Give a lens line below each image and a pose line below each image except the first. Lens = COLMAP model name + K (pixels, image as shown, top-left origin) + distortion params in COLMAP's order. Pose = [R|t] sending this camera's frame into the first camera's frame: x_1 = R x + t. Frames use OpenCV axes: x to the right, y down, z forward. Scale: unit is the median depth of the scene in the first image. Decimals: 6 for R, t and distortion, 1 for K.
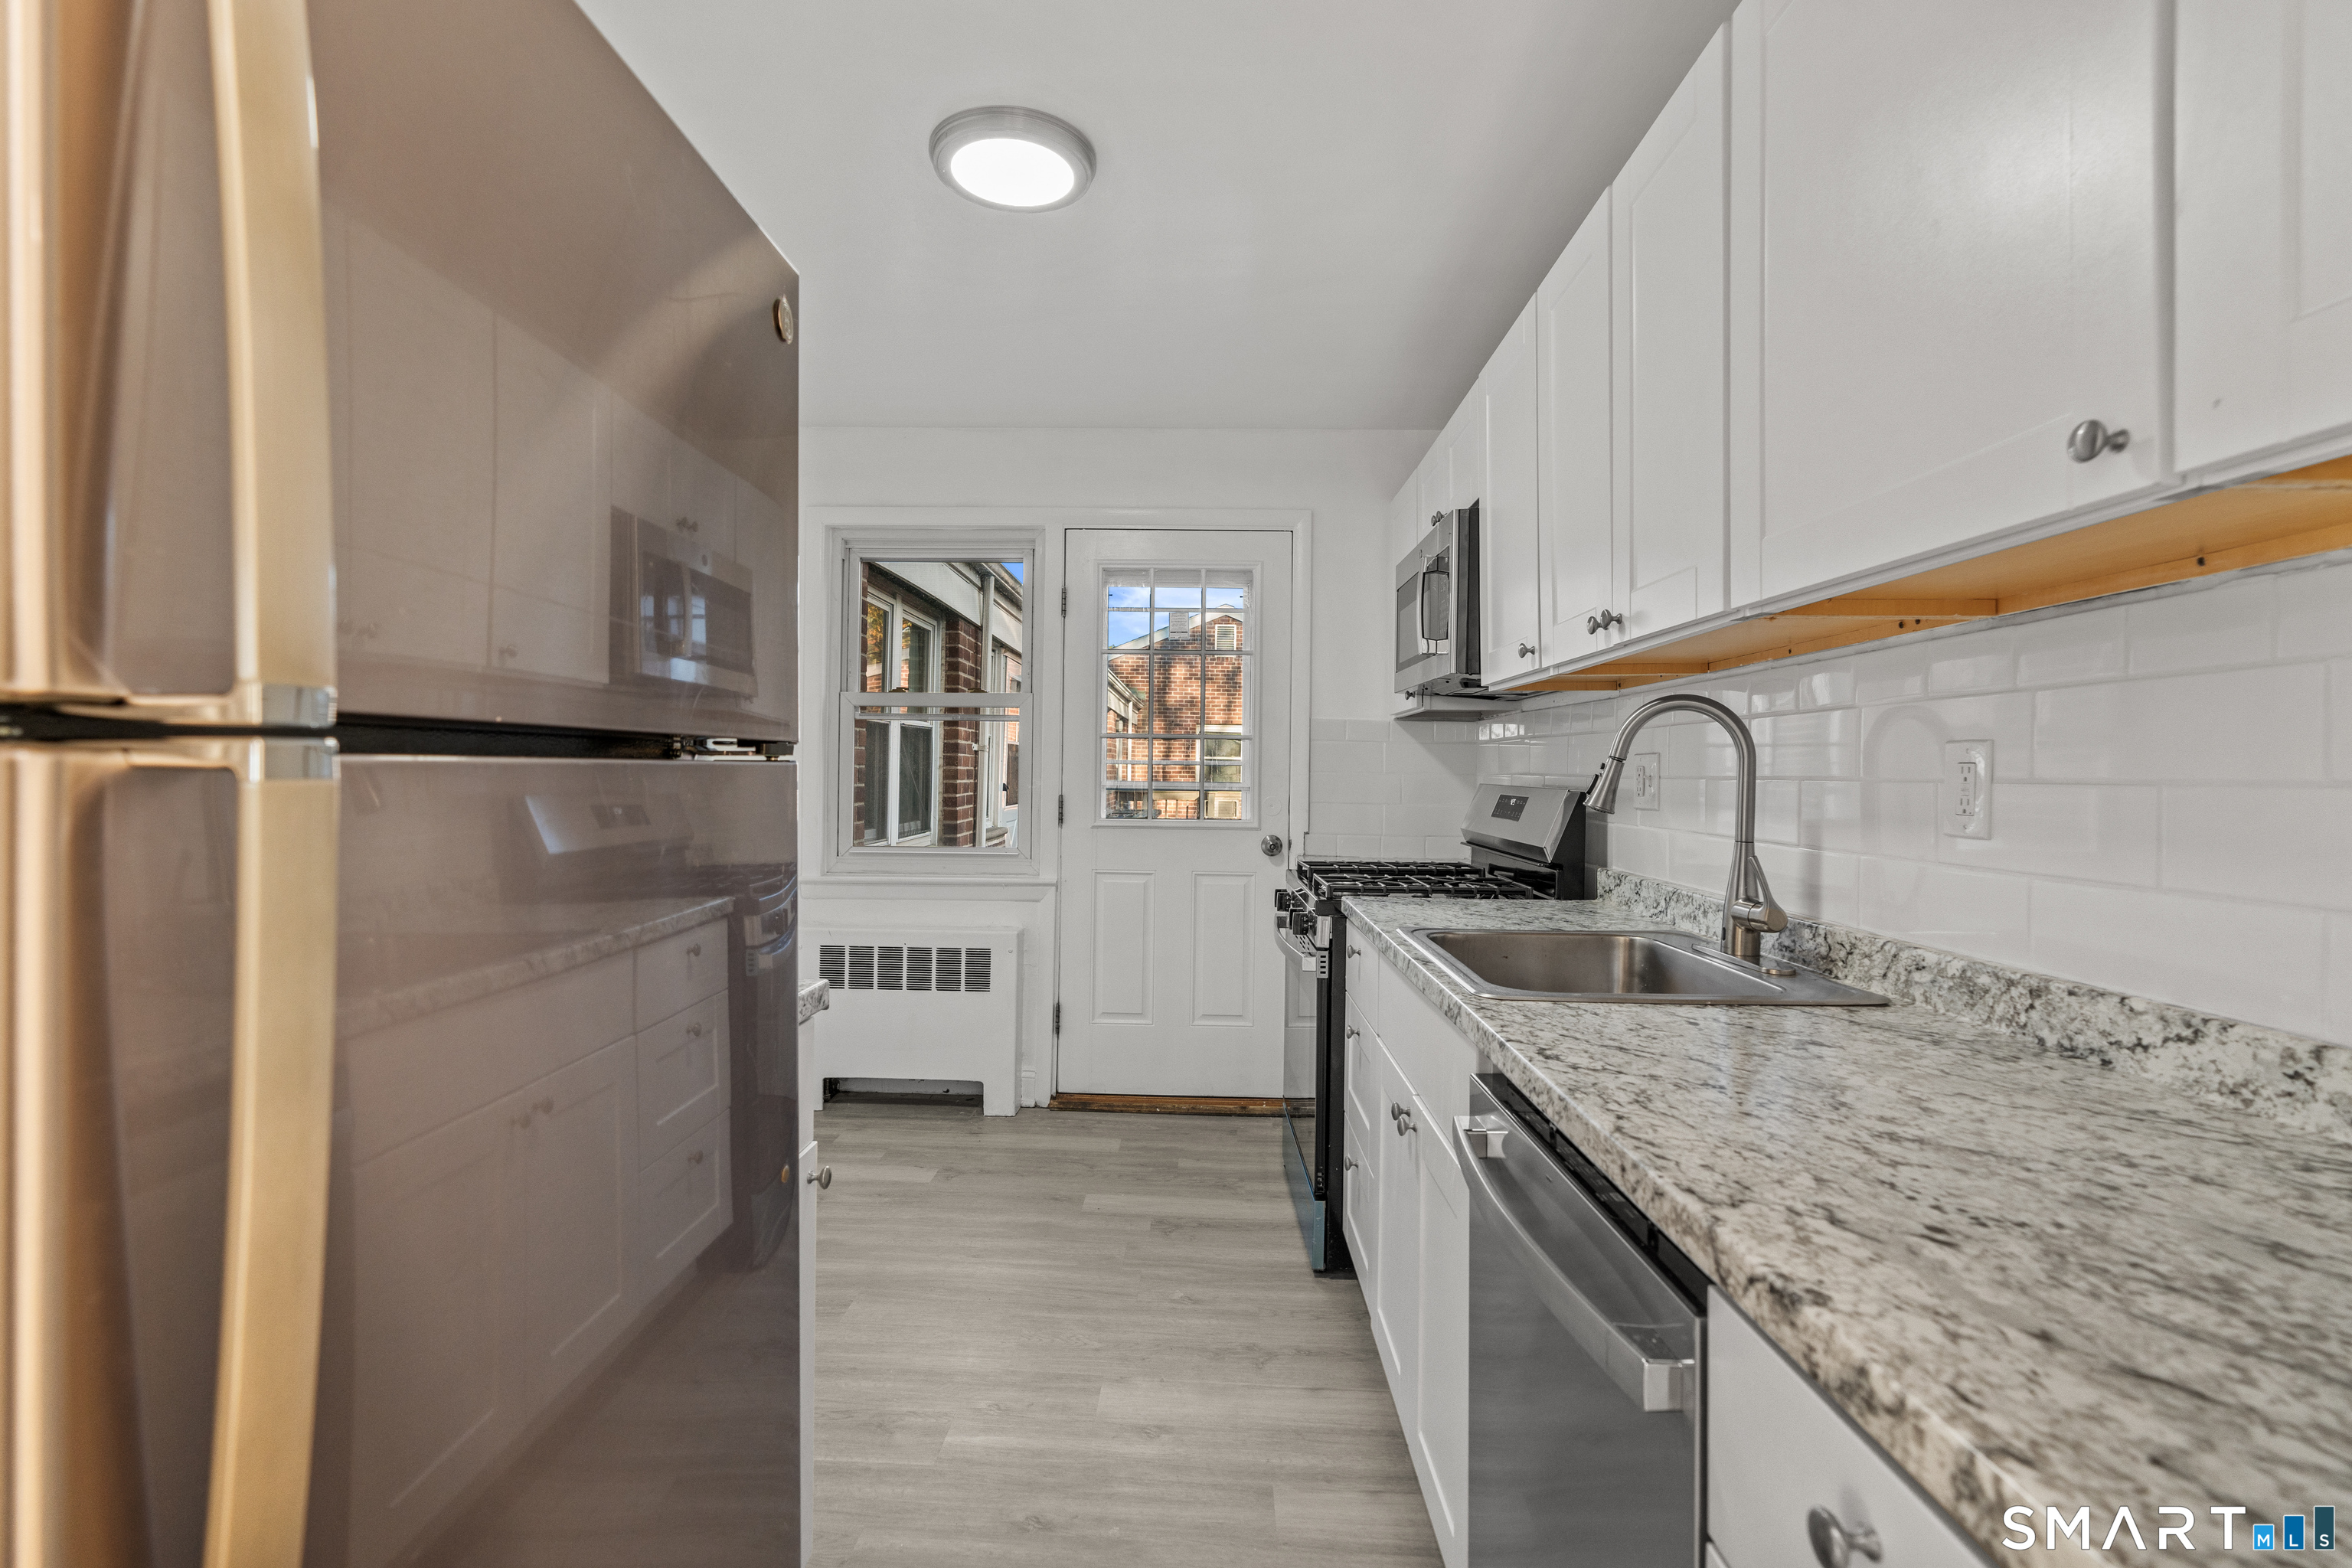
lens RADIAL K [[1075.3, 0, 1171.4], [0, 1075.3, 758.5], [0, 0, 1]] dist [-0.011983, 0.000099]
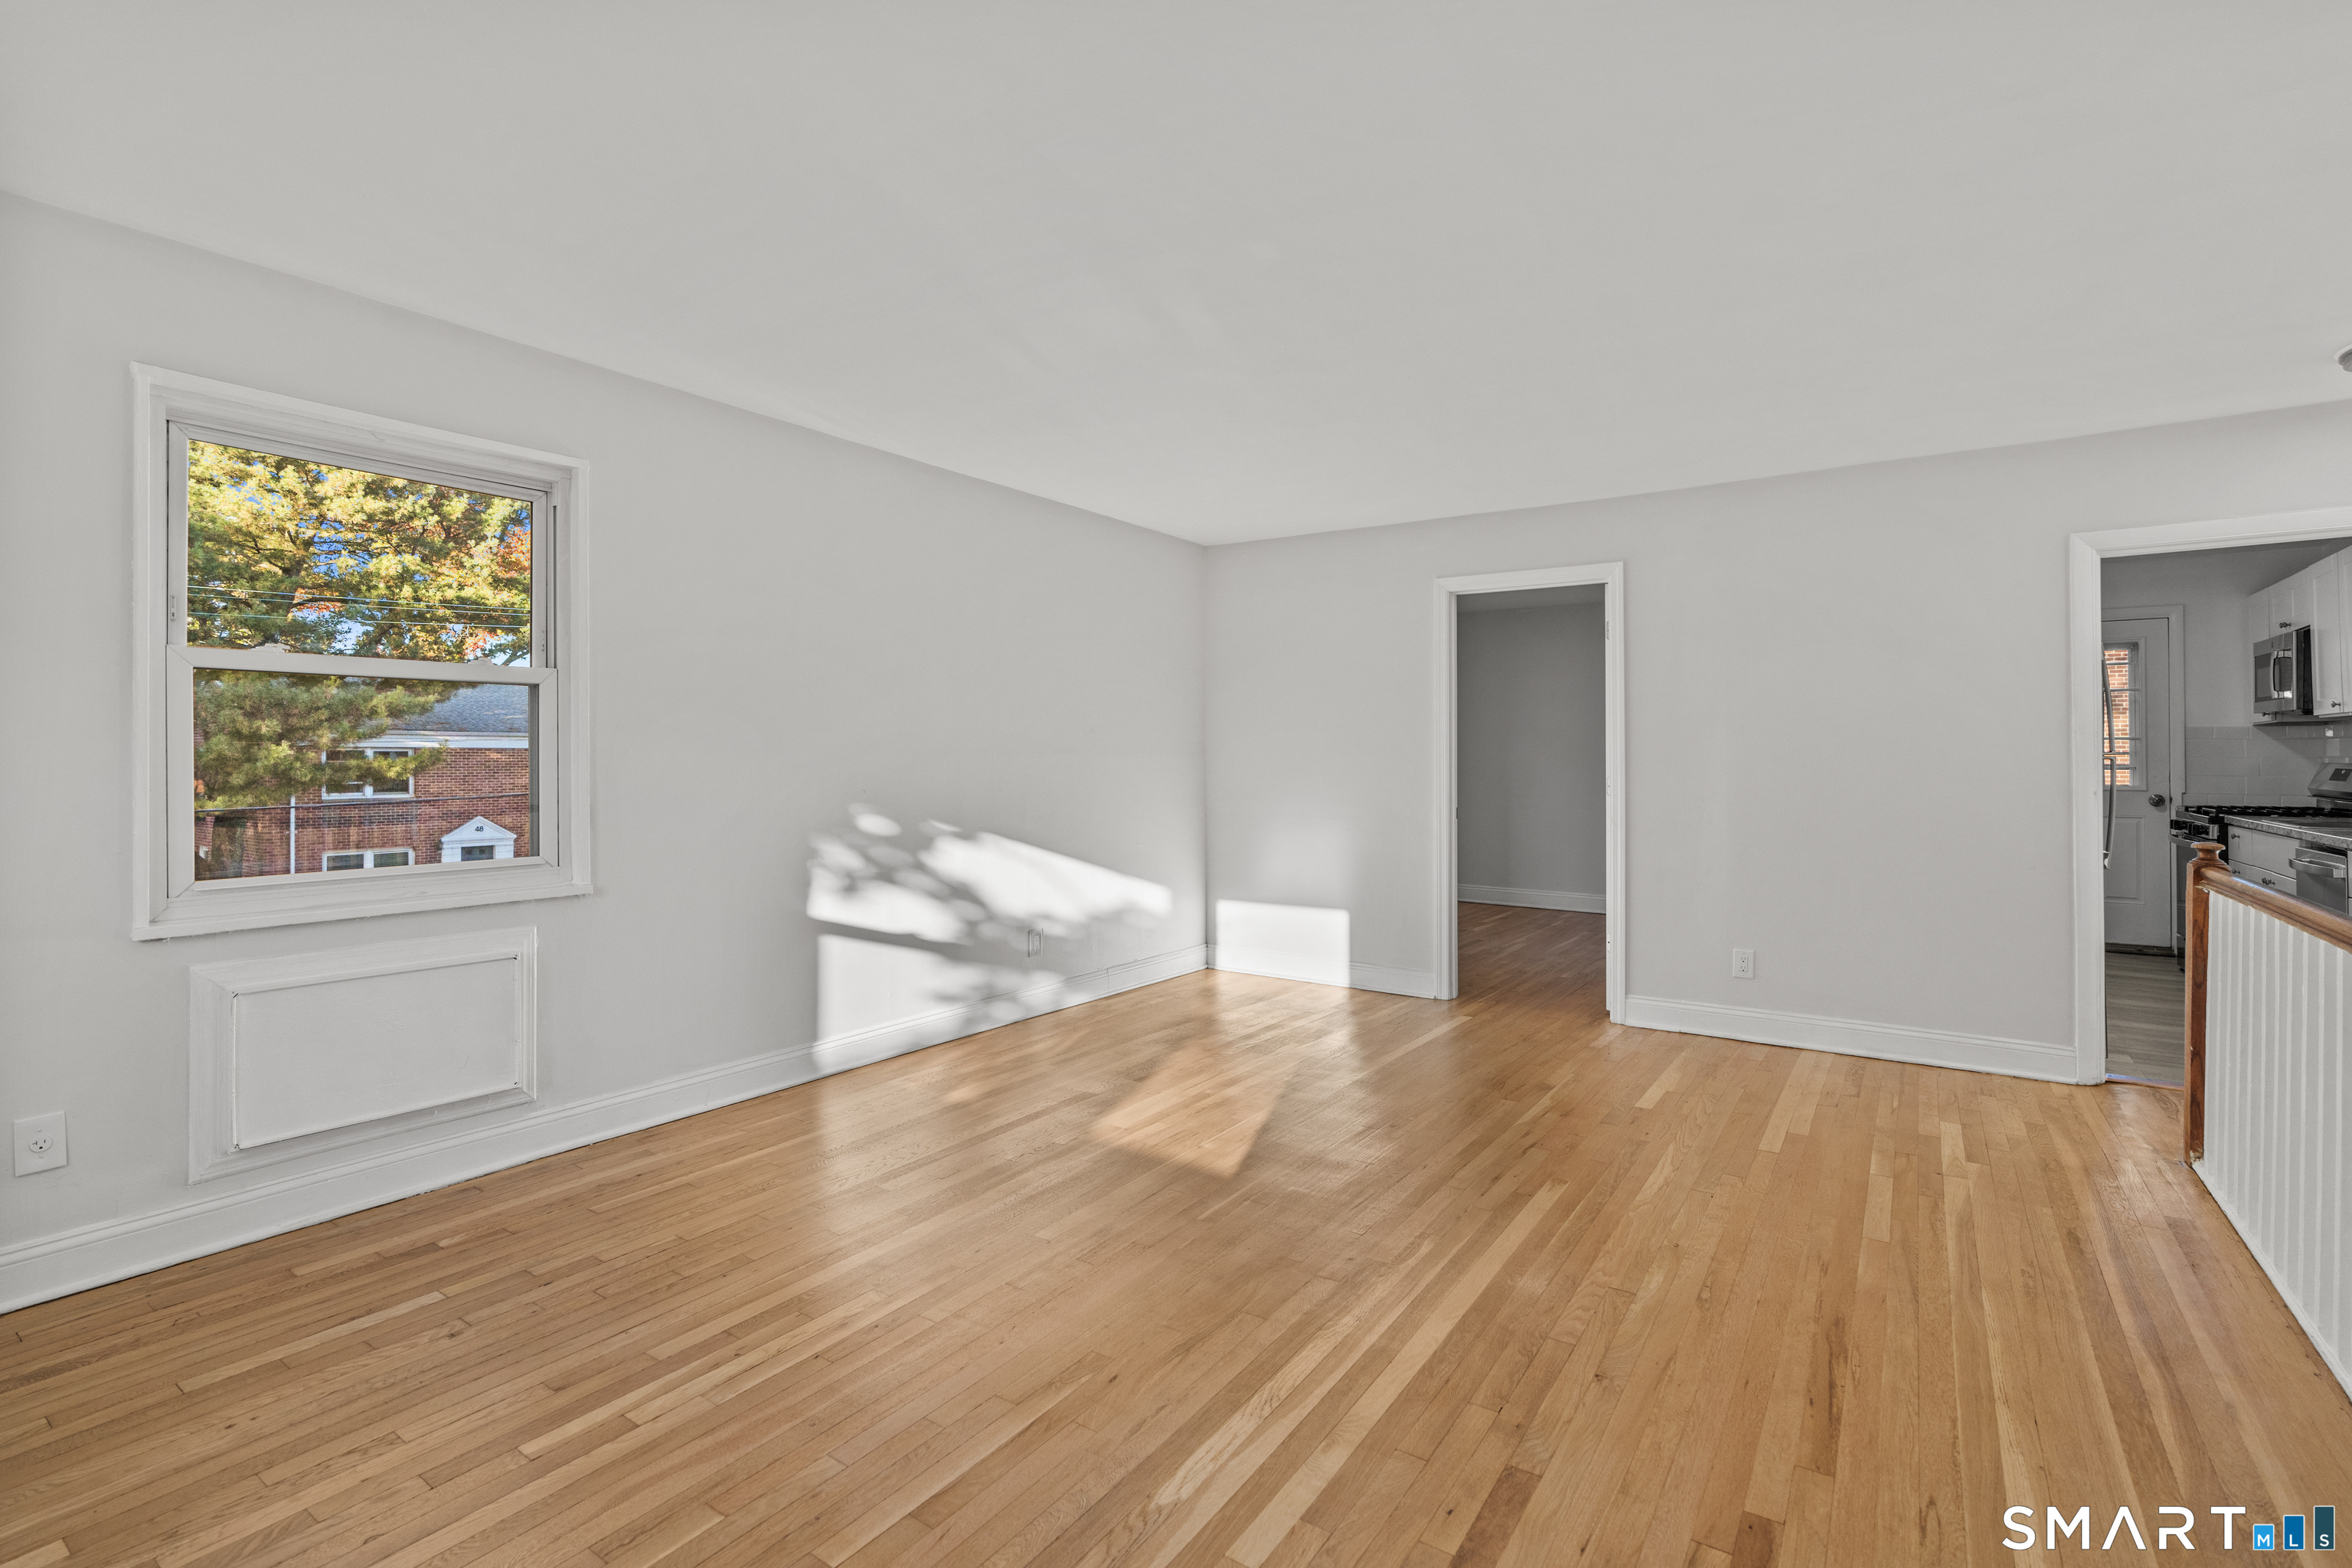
lens RADIAL K [[1075.3, 0, 1171.4], [0, 1075.3, 758.5], [0, 0, 1]] dist [-0.011983, 0.000099]
pose [[0.836653, -0.016657, -0.547480, -0.525465], [0.020537, 0.999789, 0.000966, -0.037412], [0.547348, -0.012051, 0.836818, -2.316455]]
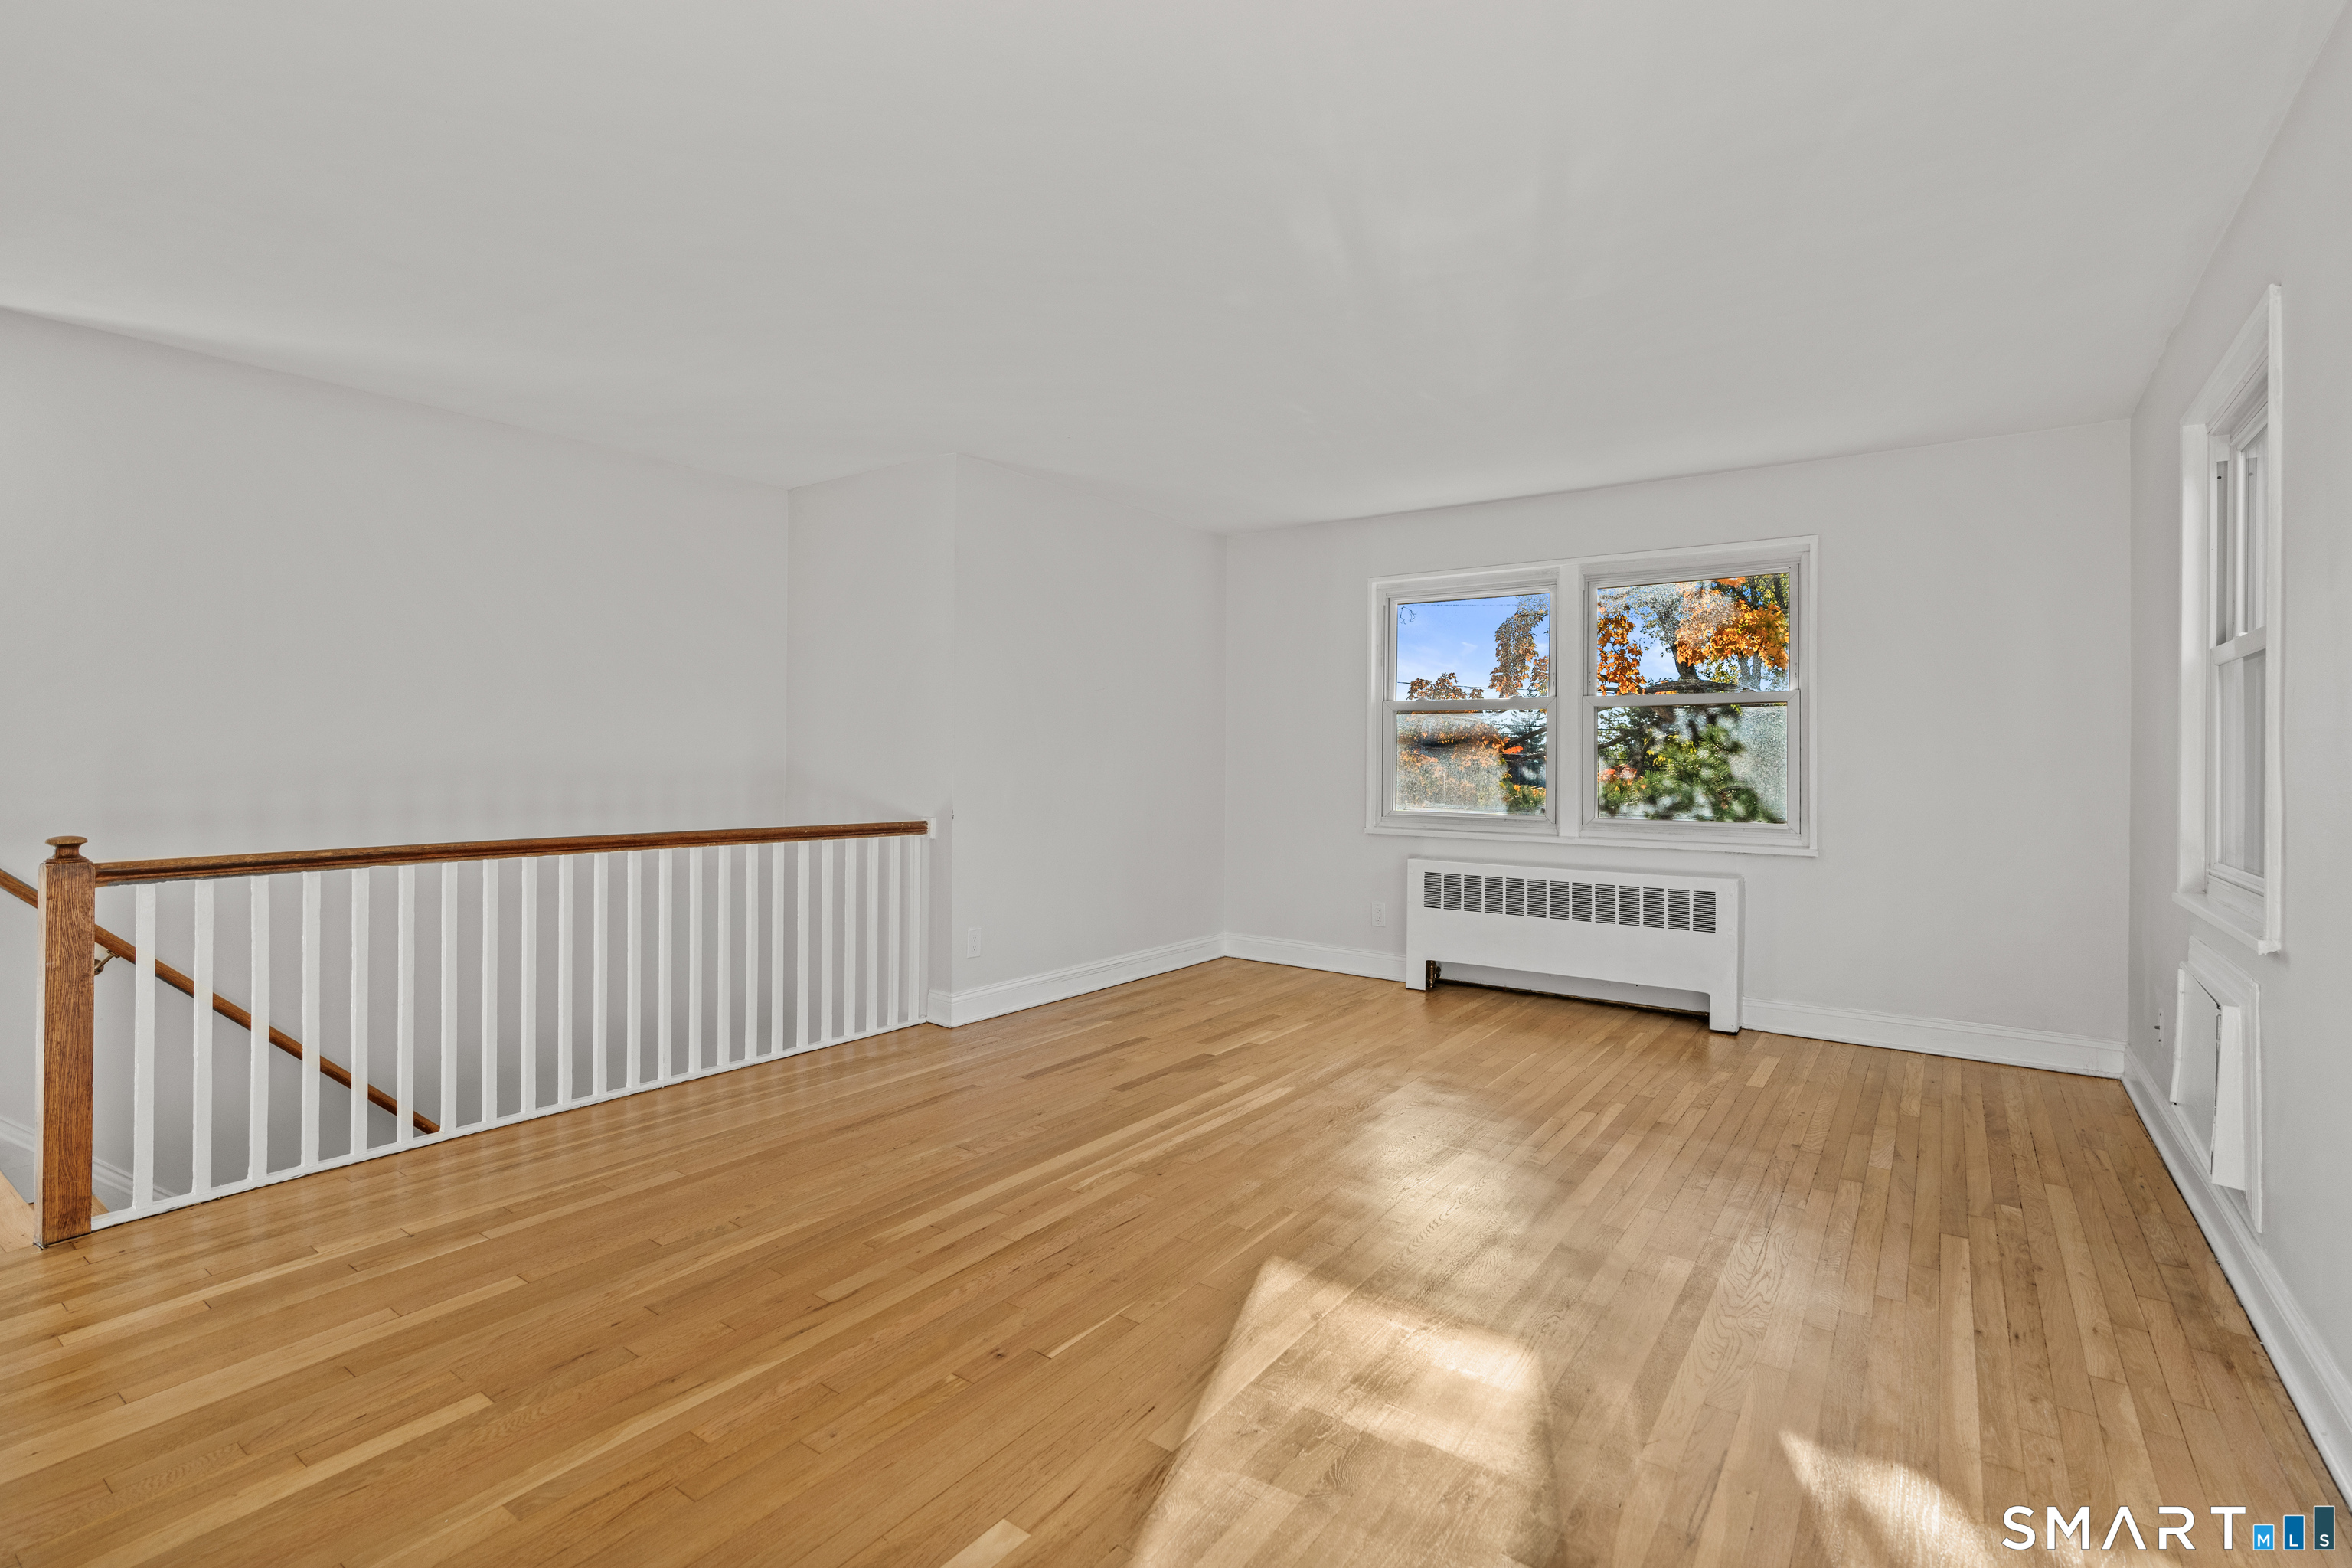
lens RADIAL K [[1075.3, 0, 1171.4], [0, 1075.3, 758.5], [0, 0, 1]] dist [-0.011983, 0.000099]
pose [[-0.828782, -0.019288, 0.559240, -1.800868], [-0.025909, 0.999657, -0.003918, -0.008169], [-0.558972, -0.017737, -0.828997, -0.063597]]
